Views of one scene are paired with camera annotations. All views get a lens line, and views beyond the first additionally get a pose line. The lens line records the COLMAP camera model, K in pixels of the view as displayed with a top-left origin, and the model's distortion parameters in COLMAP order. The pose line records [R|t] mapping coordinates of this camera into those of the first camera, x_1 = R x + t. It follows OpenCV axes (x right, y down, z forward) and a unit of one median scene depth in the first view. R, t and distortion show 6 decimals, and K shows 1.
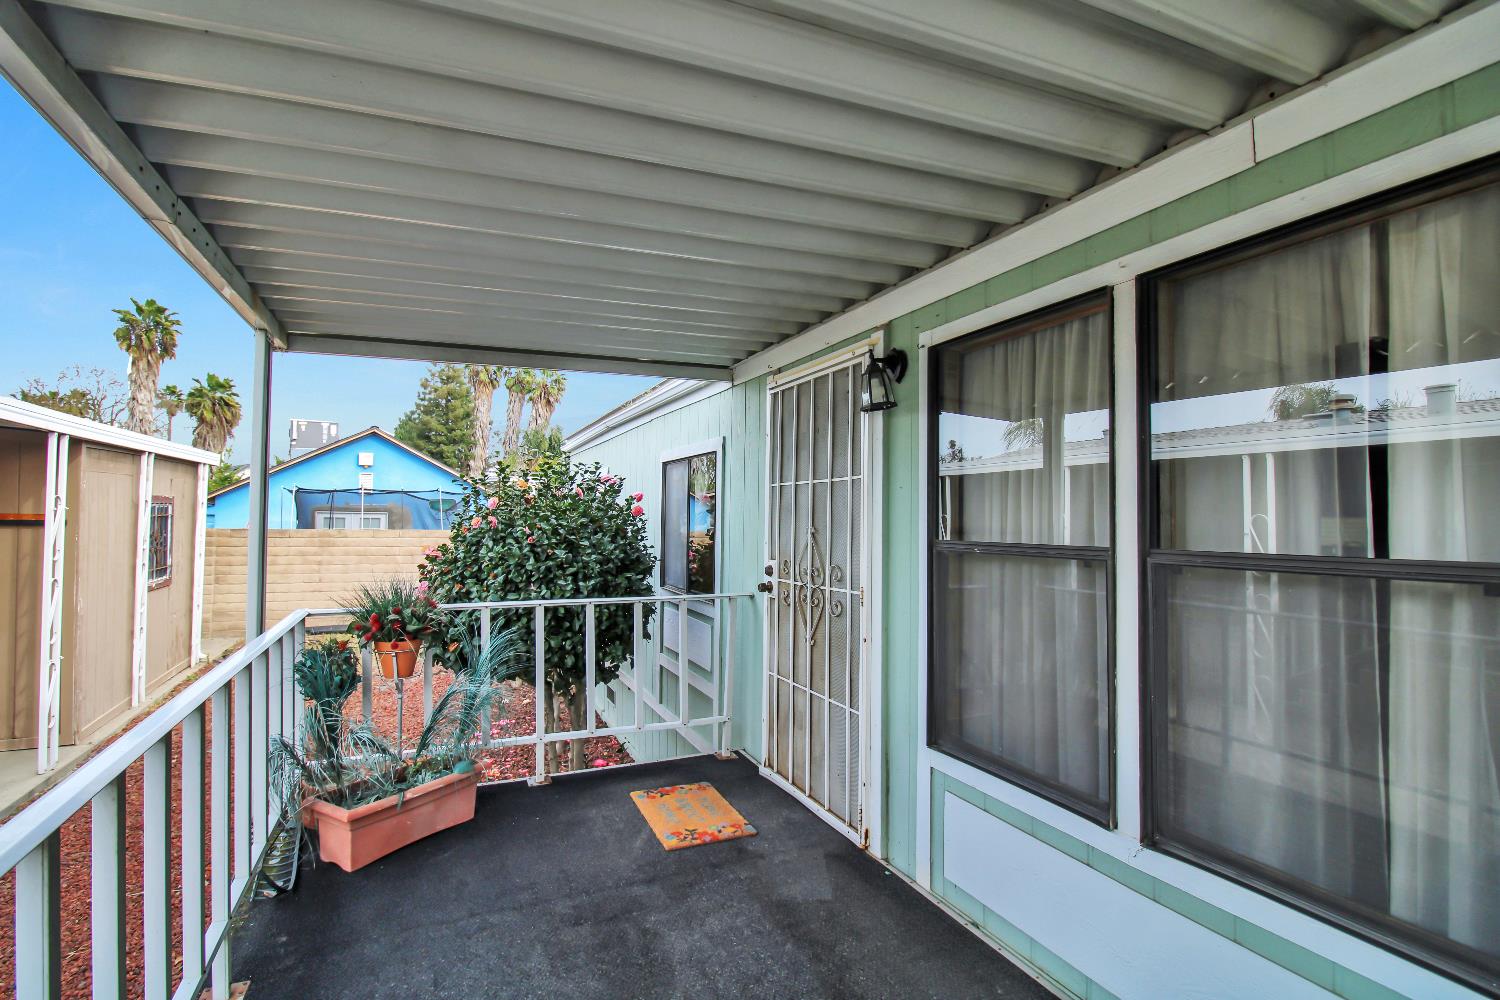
lens RADIAL K [[737.2, 0, 750.2], [0, 737.2, 494.5], [0, 0, 1]] dist [-0.003080, -0.000467]
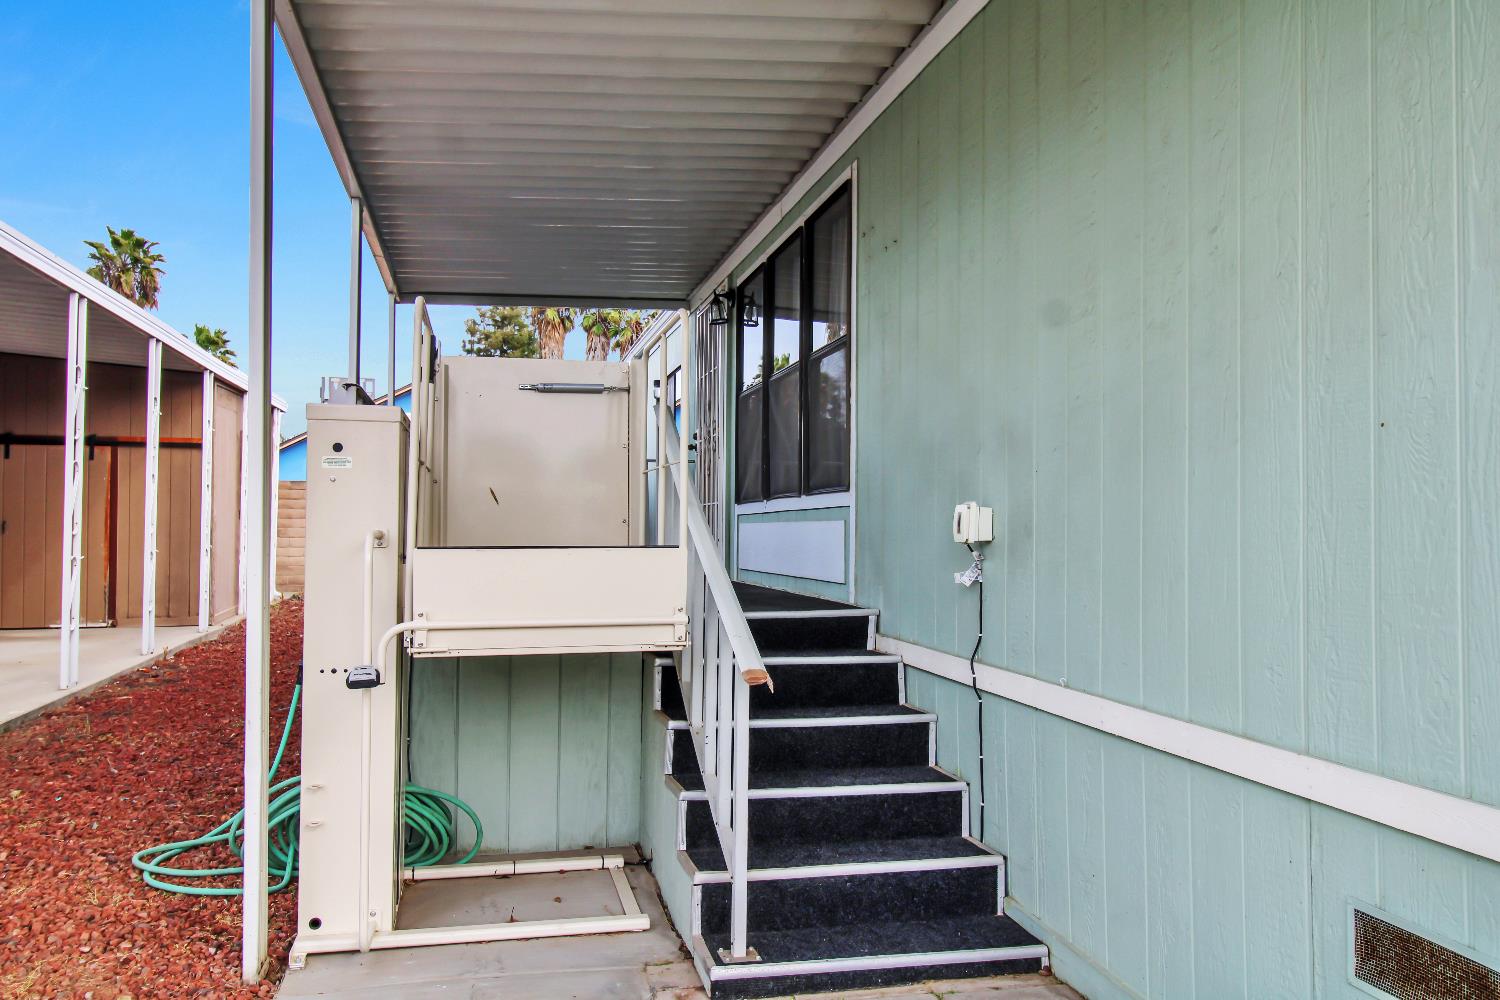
lens RADIAL K [[1460.4, 0, 748.6], [0, 1460.4, 501.2], [0, 0, 1]] dist [0.017751, 0.000000]
pose [[0.974215, -0.012180, -0.225292, 0.128293], [0.007227, 0.999714, -0.022797, 0.048802], [0.225505, 0.020581, 0.974025, -0.297979]]
